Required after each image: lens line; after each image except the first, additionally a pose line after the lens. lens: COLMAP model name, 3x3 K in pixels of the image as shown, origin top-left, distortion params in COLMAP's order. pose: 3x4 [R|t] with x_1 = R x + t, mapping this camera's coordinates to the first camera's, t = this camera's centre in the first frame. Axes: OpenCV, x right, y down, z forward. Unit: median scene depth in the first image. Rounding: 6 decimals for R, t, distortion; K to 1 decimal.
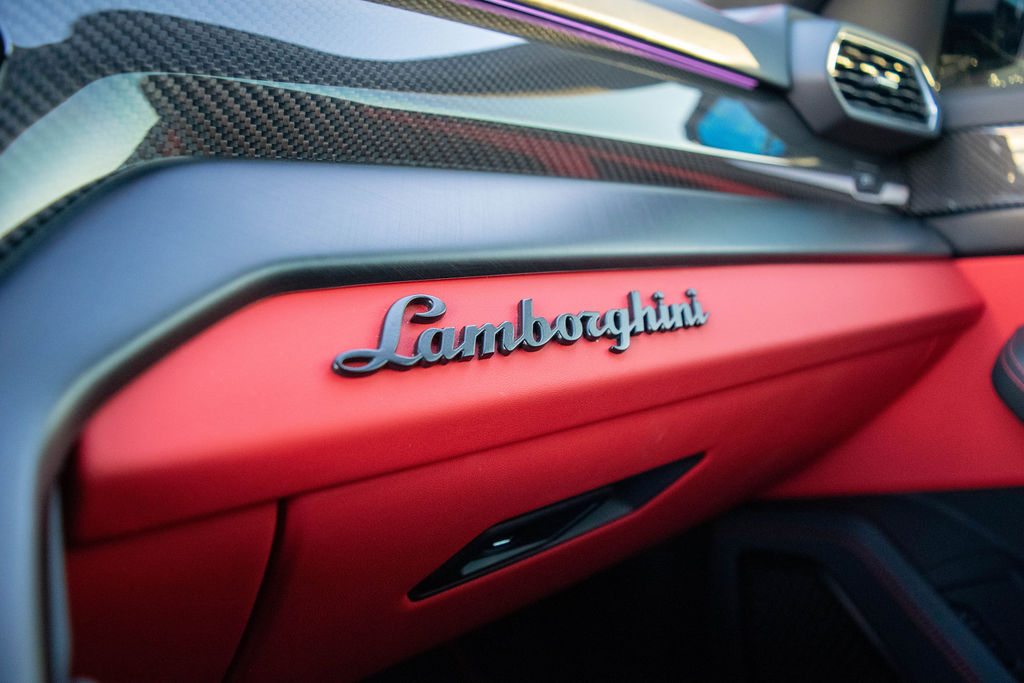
lens RADIAL K [[807.4, 0, 511.1], [0, 807.4, 338.3], [0, 0, 1]] dist [-0.094993, 0.009128]
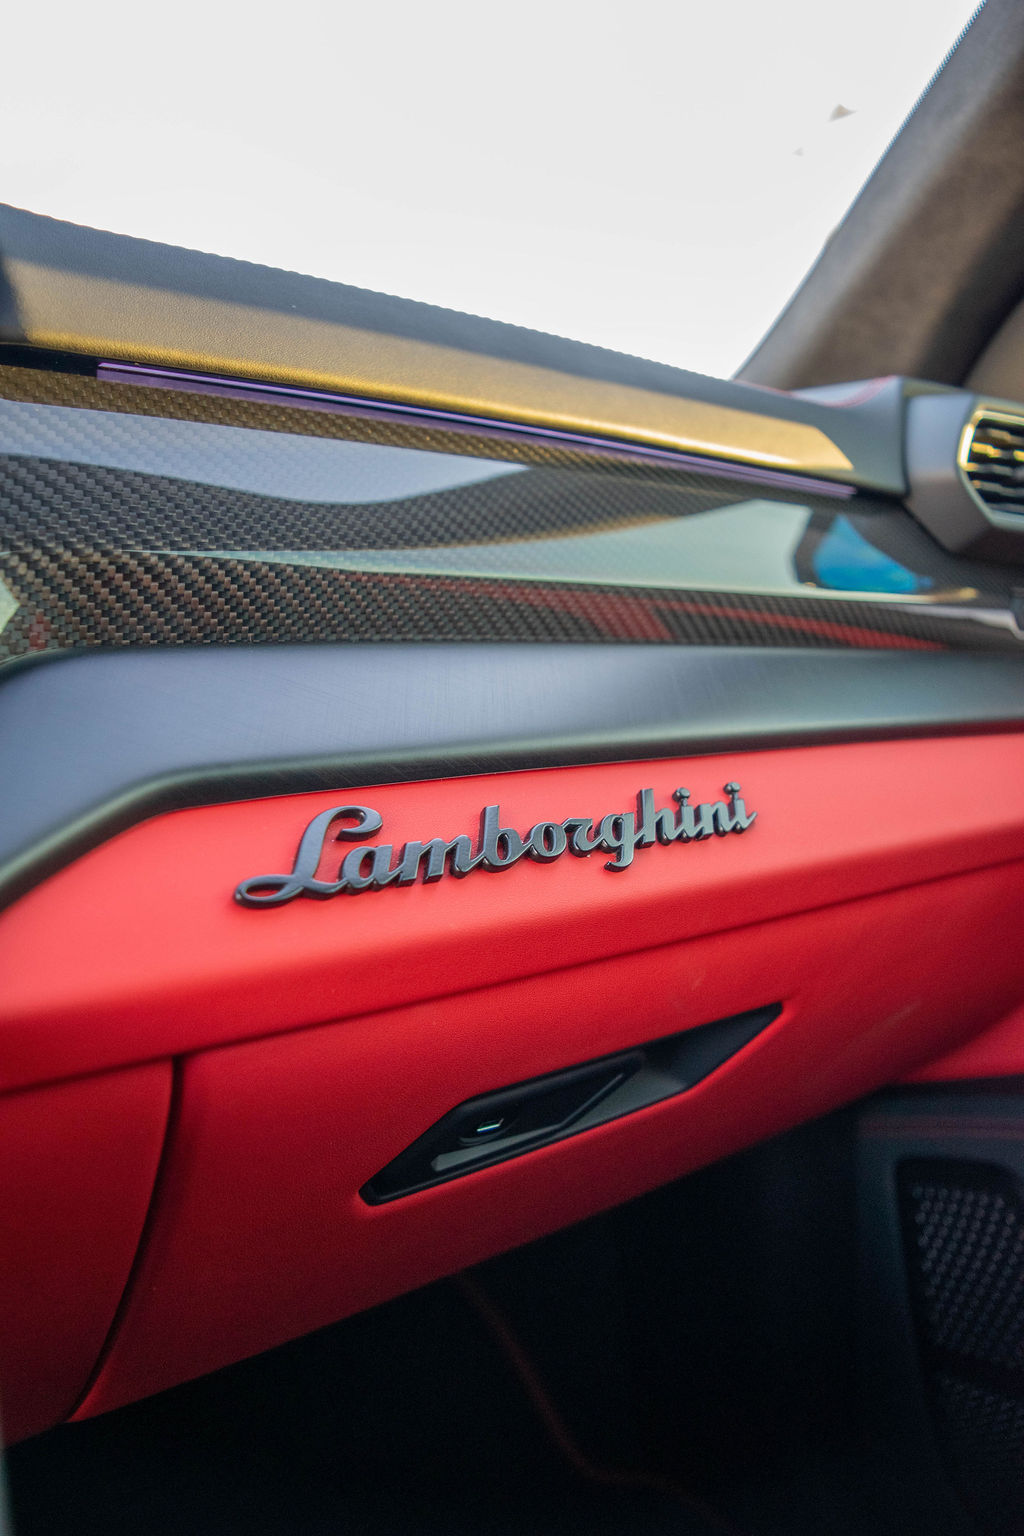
lens RADIAL K [[1211.2, 0, 503.0], [0, 1211.2, 771.1], [0, 0, 1]] dist [-0.094993, 0.009128]
pose [[0.997194, -0.037758, -0.064646, 0.102175], [0.033005, 0.996780, -0.073084, 0.004179], [0.067198, 0.070745, 0.995228, -0.172823]]
